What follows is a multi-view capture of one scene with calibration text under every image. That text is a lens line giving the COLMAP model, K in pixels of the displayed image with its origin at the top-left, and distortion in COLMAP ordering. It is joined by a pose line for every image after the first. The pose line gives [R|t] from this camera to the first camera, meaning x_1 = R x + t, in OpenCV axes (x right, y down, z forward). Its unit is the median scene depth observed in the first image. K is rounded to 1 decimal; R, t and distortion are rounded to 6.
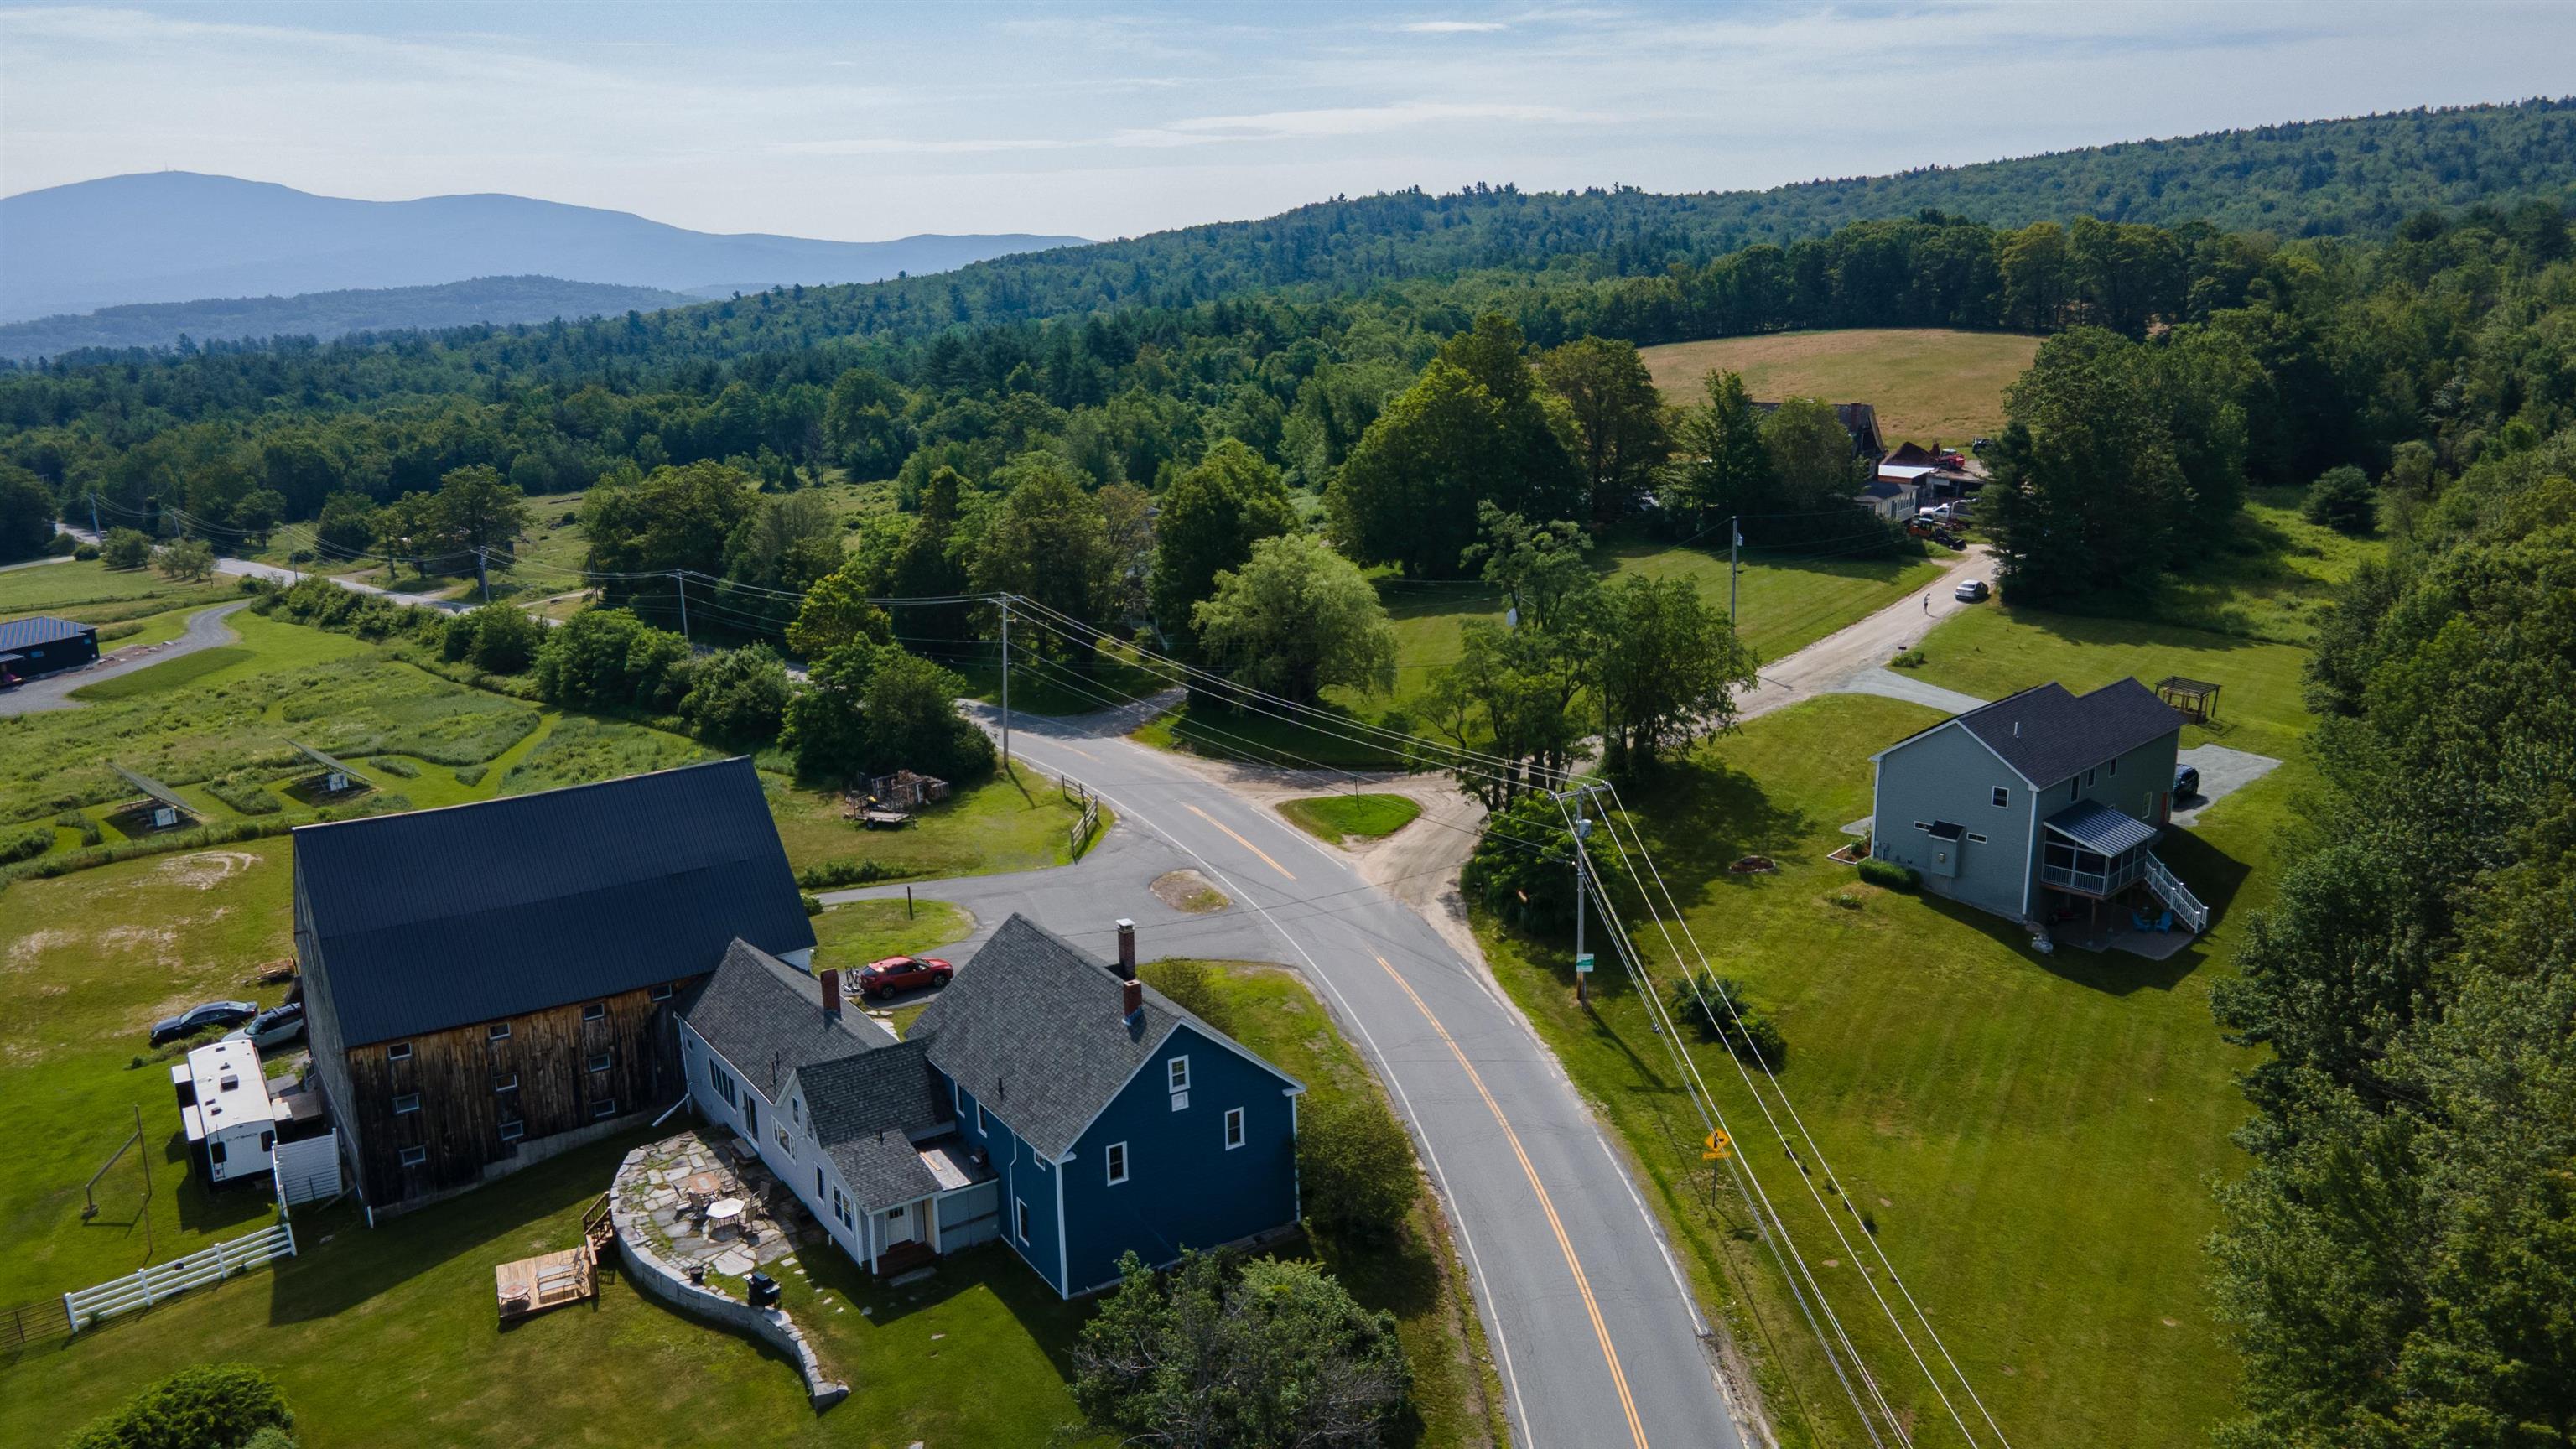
lens RADIAL K [[1878.3, 0, 1288.0], [0, 1878.3, 724.5], [0, 0, 1]] dist [-0.002560, 0.062206]
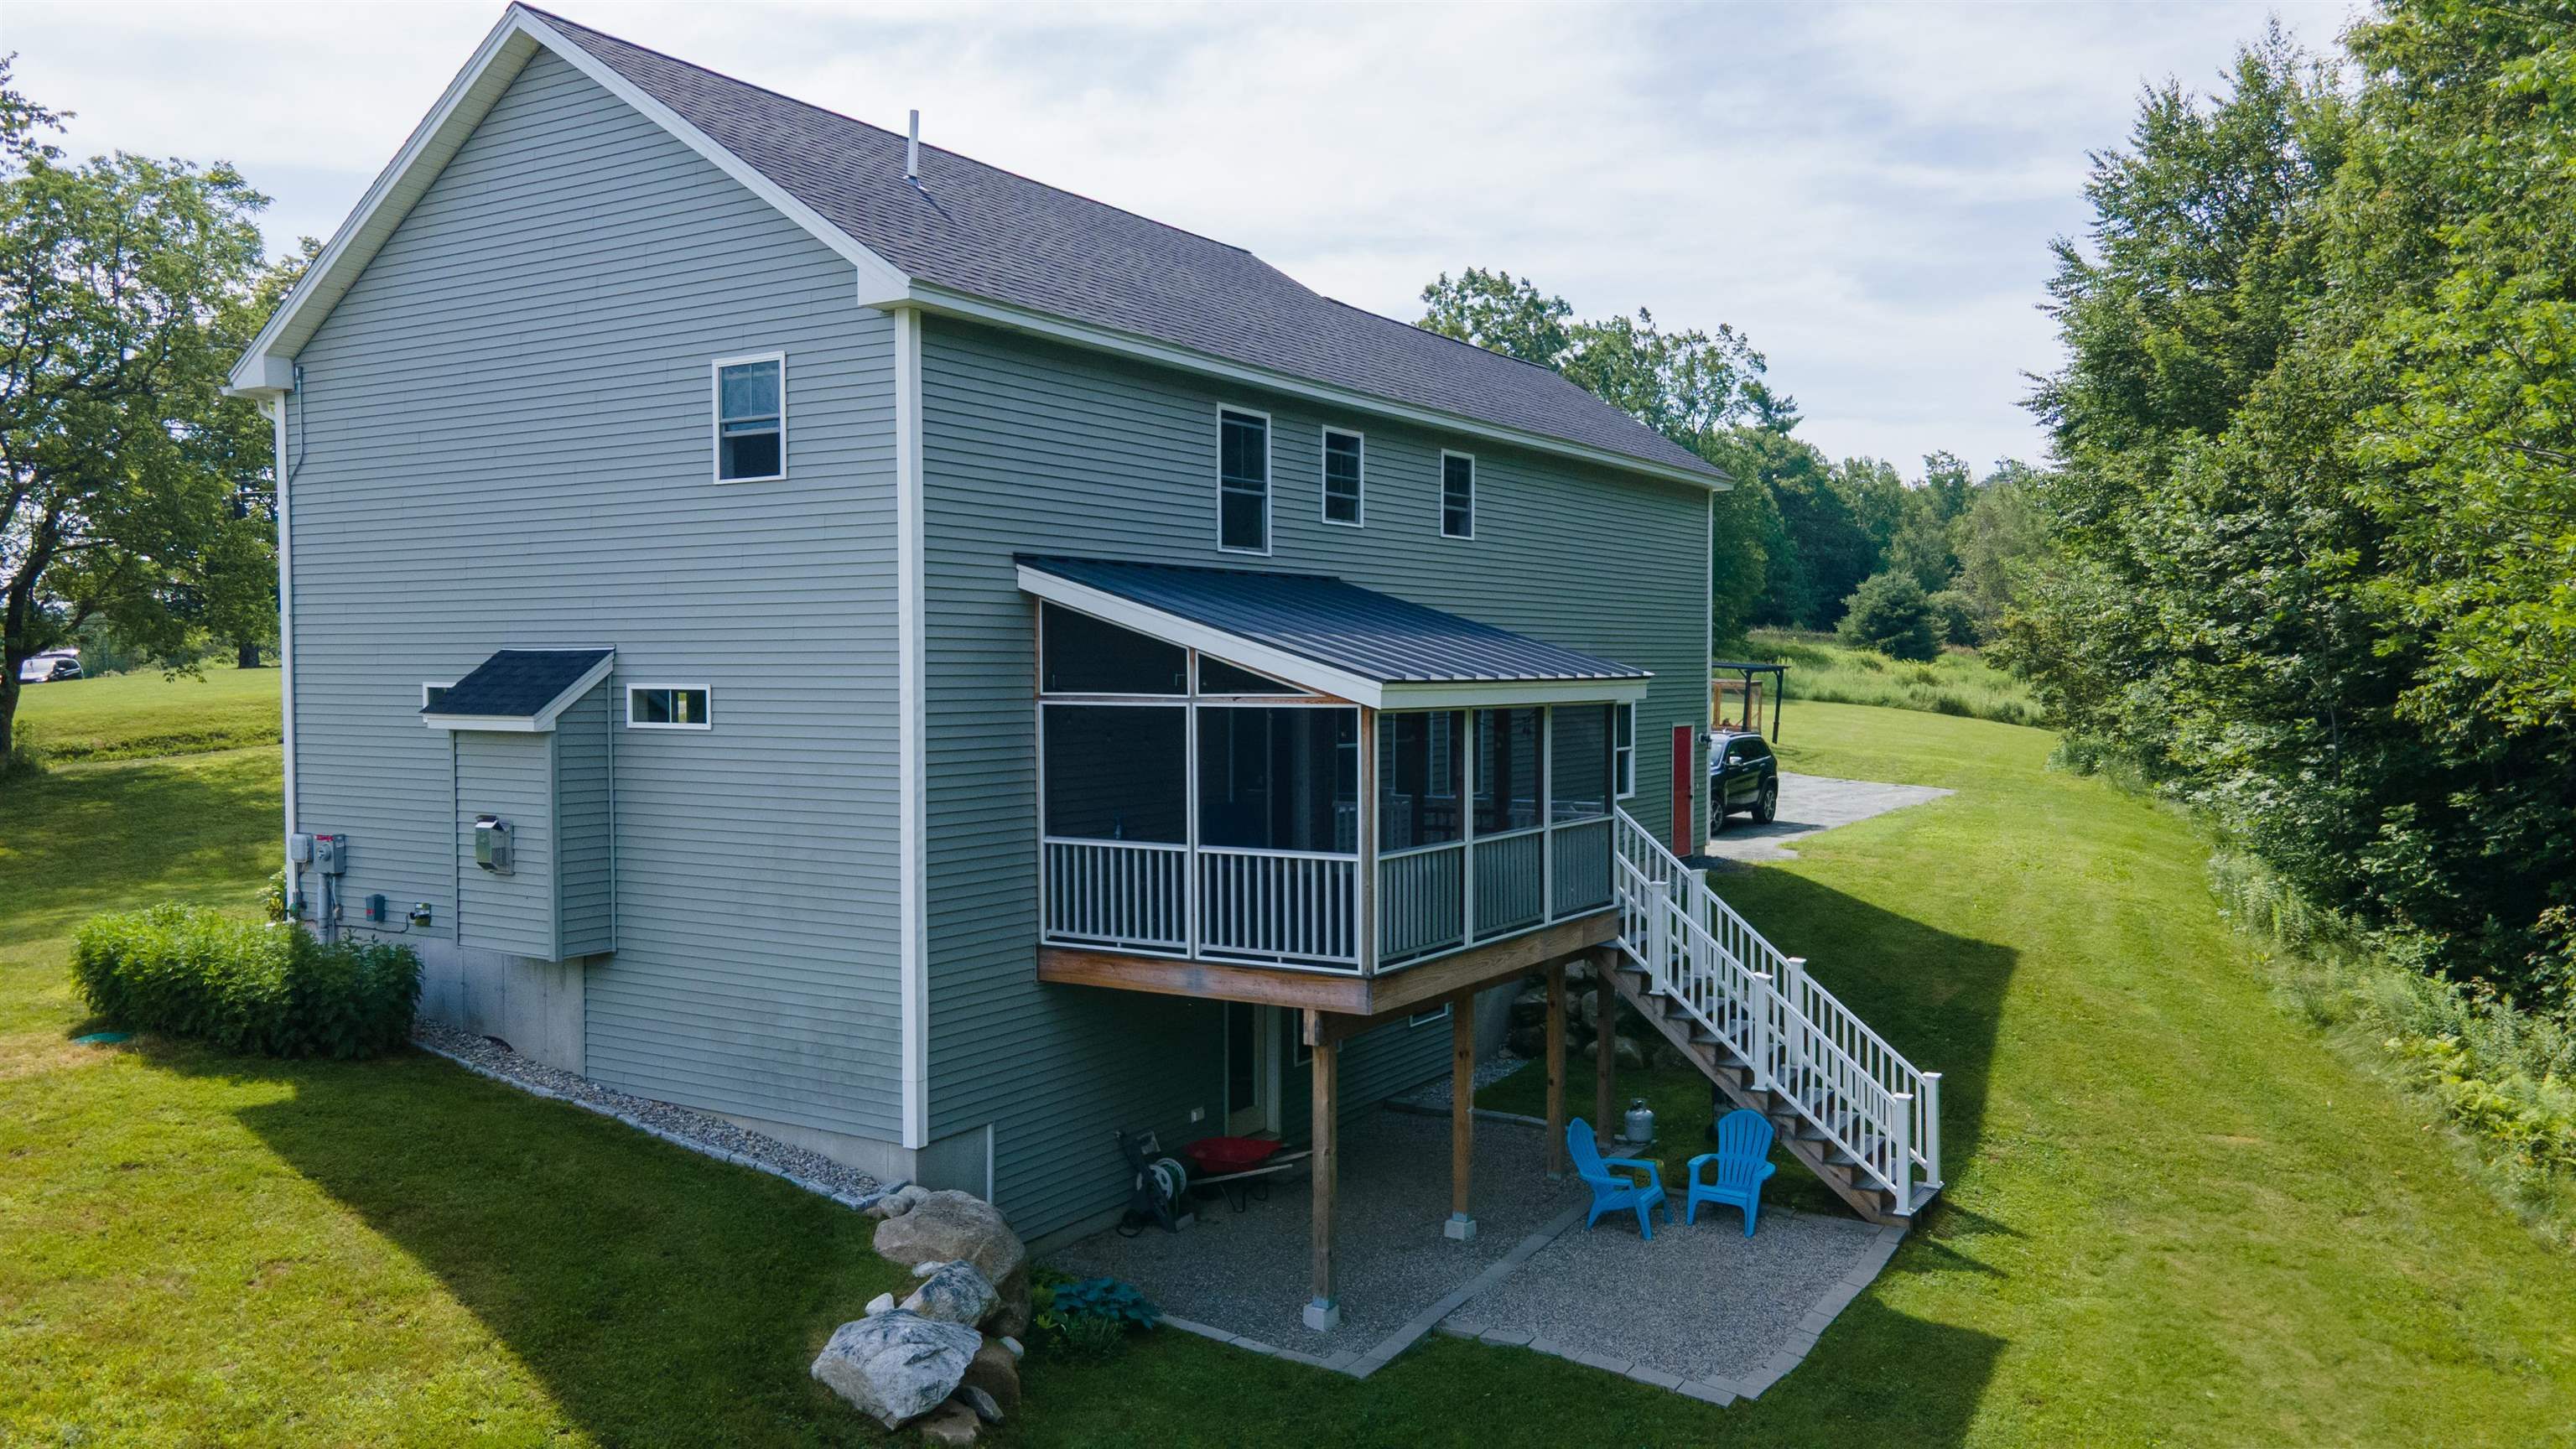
lens RADIAL K [[1860.2, 0, 1288.0], [0, 1860.2, 724.5], [0, 0, 1]] dist [0.034213, 0.003497]
pose [[0.973933, 0.004791, 0.226785, 0.361281], [0.042332, 0.978375, -0.202462, 0.092729], [-0.222850, 0.206785, 0.952669, 0.783840]]
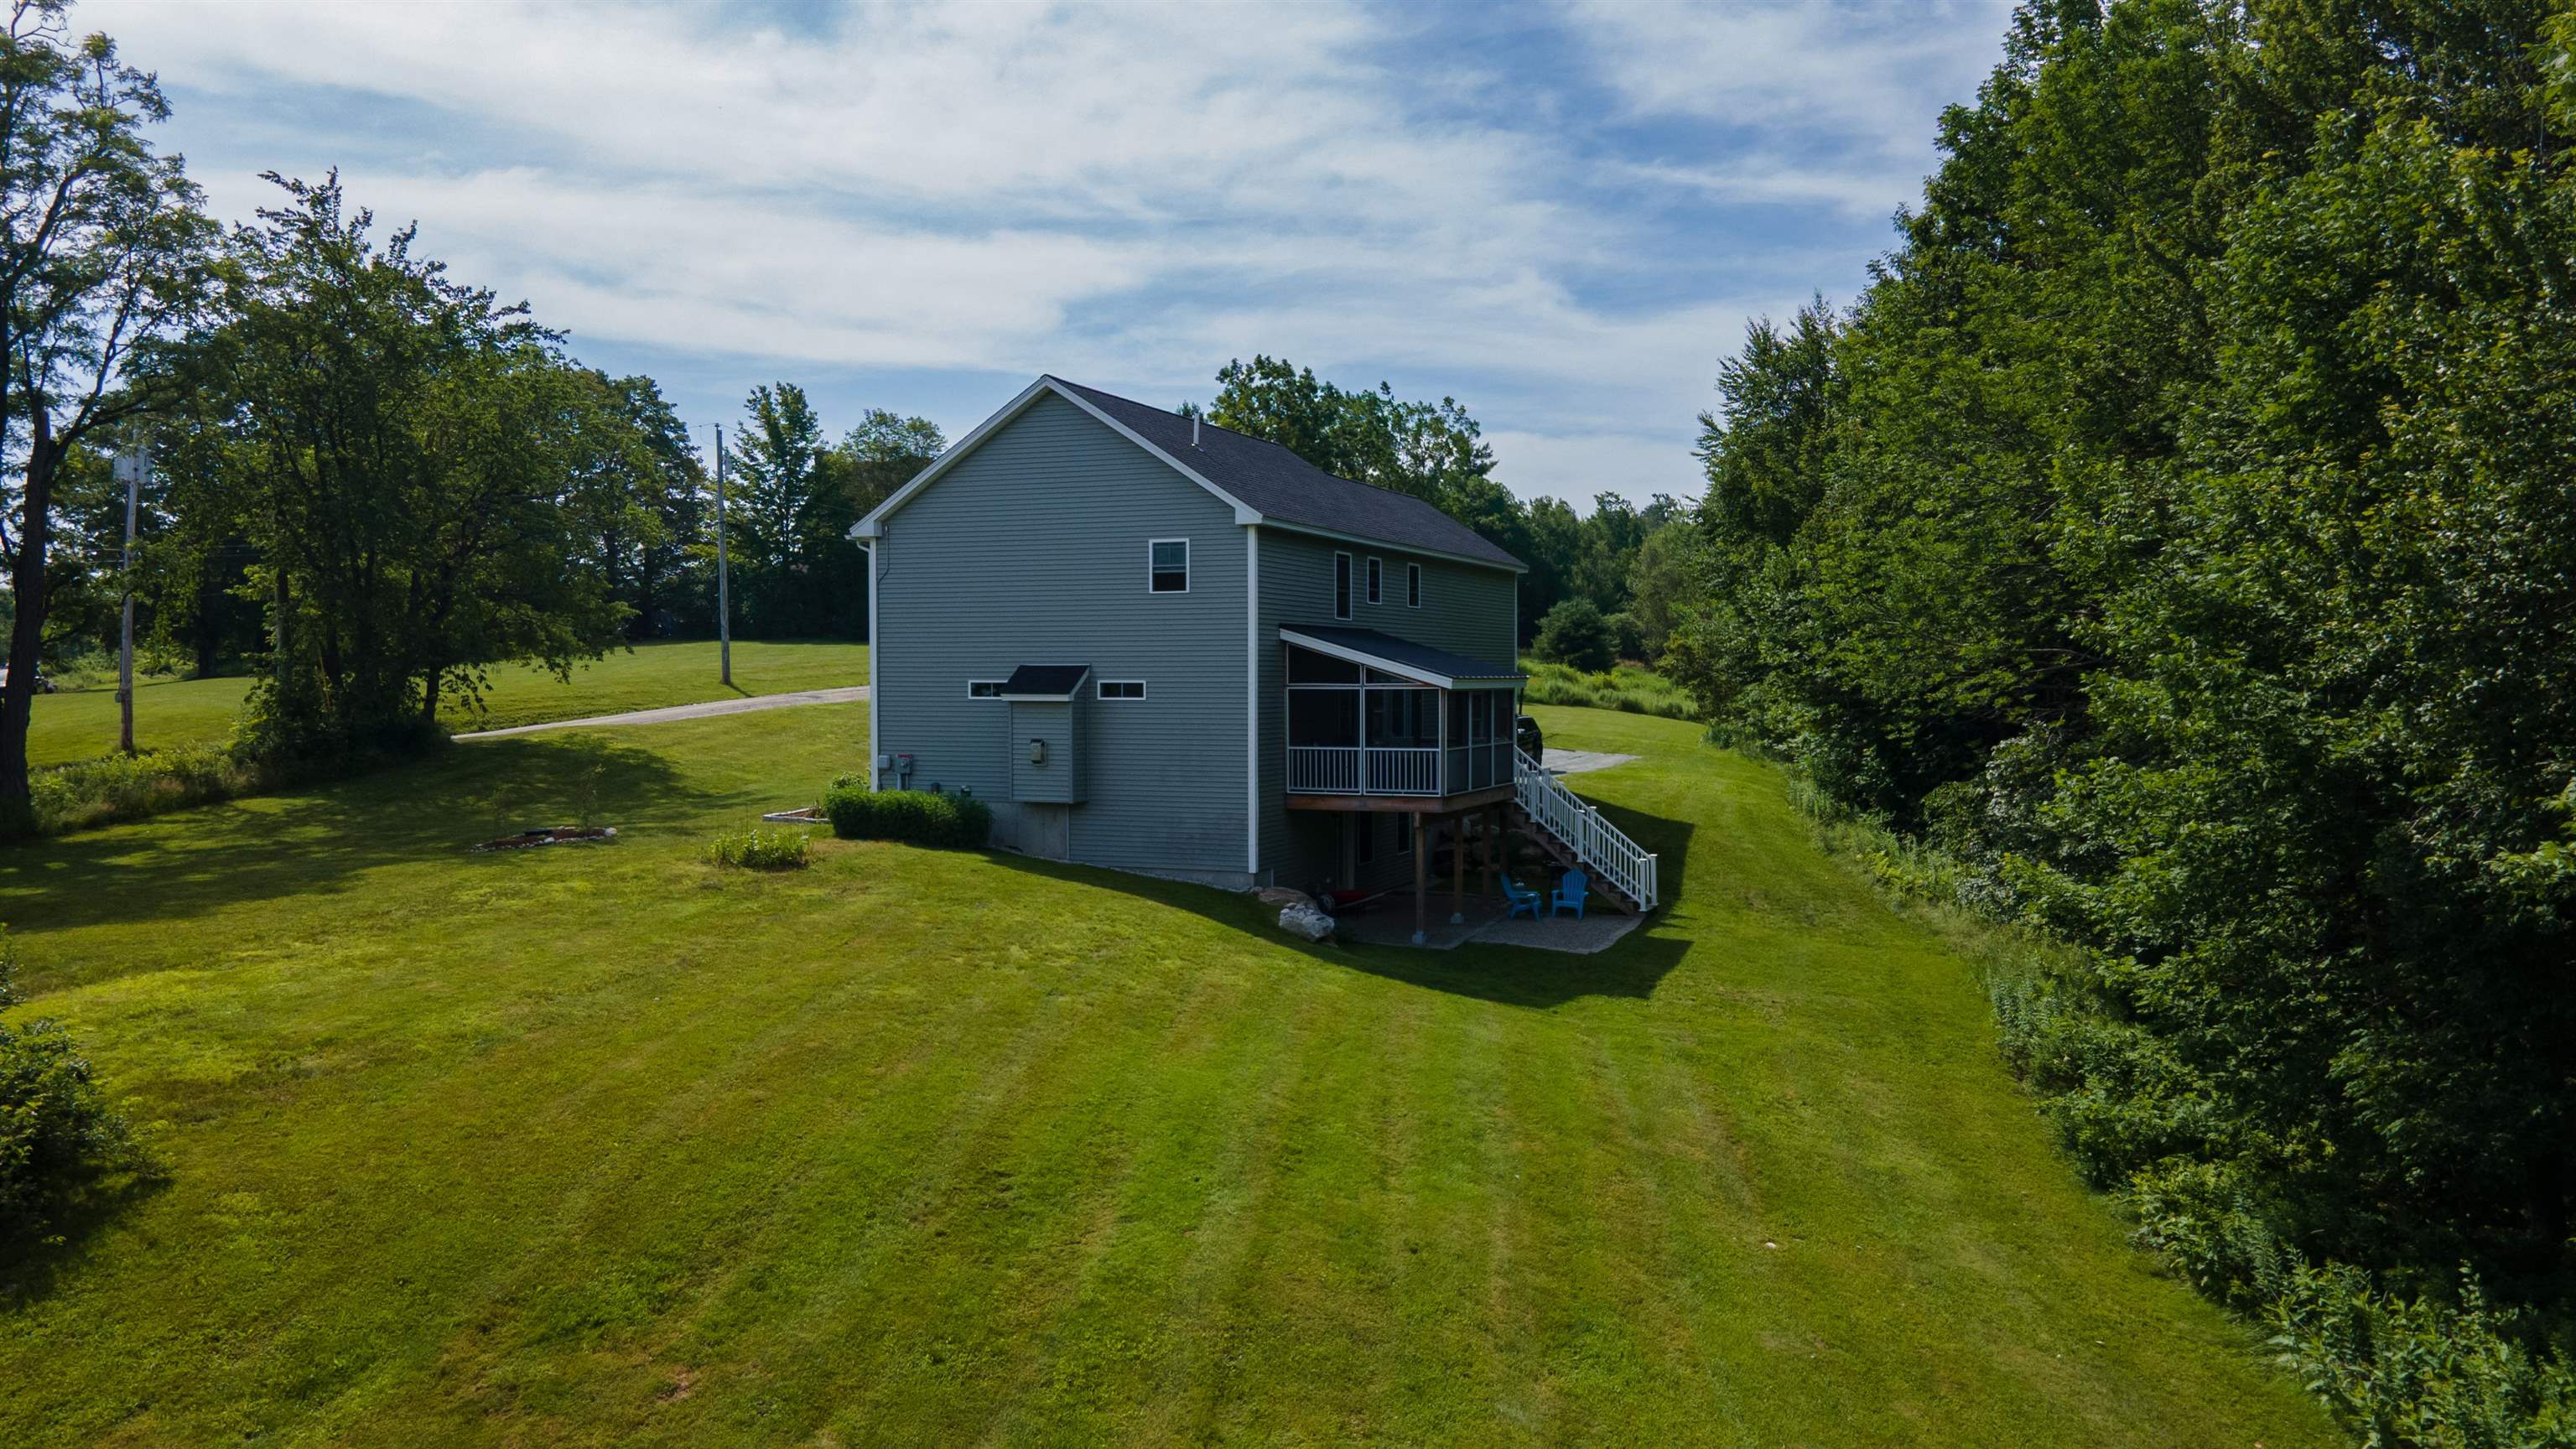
lens RADIAL K [[1902.2, 0, 1265.6], [0, 1902.2, 706.2], [0, 0, 1]] dist [0.043674, 0.000325]
pose [[0.924377, 0.006251, 0.381428, 0.233698], [0.079431, 0.974797, -0.208473, 0.137759], [-0.373118, 0.223005, 0.900584, 0.609716]]
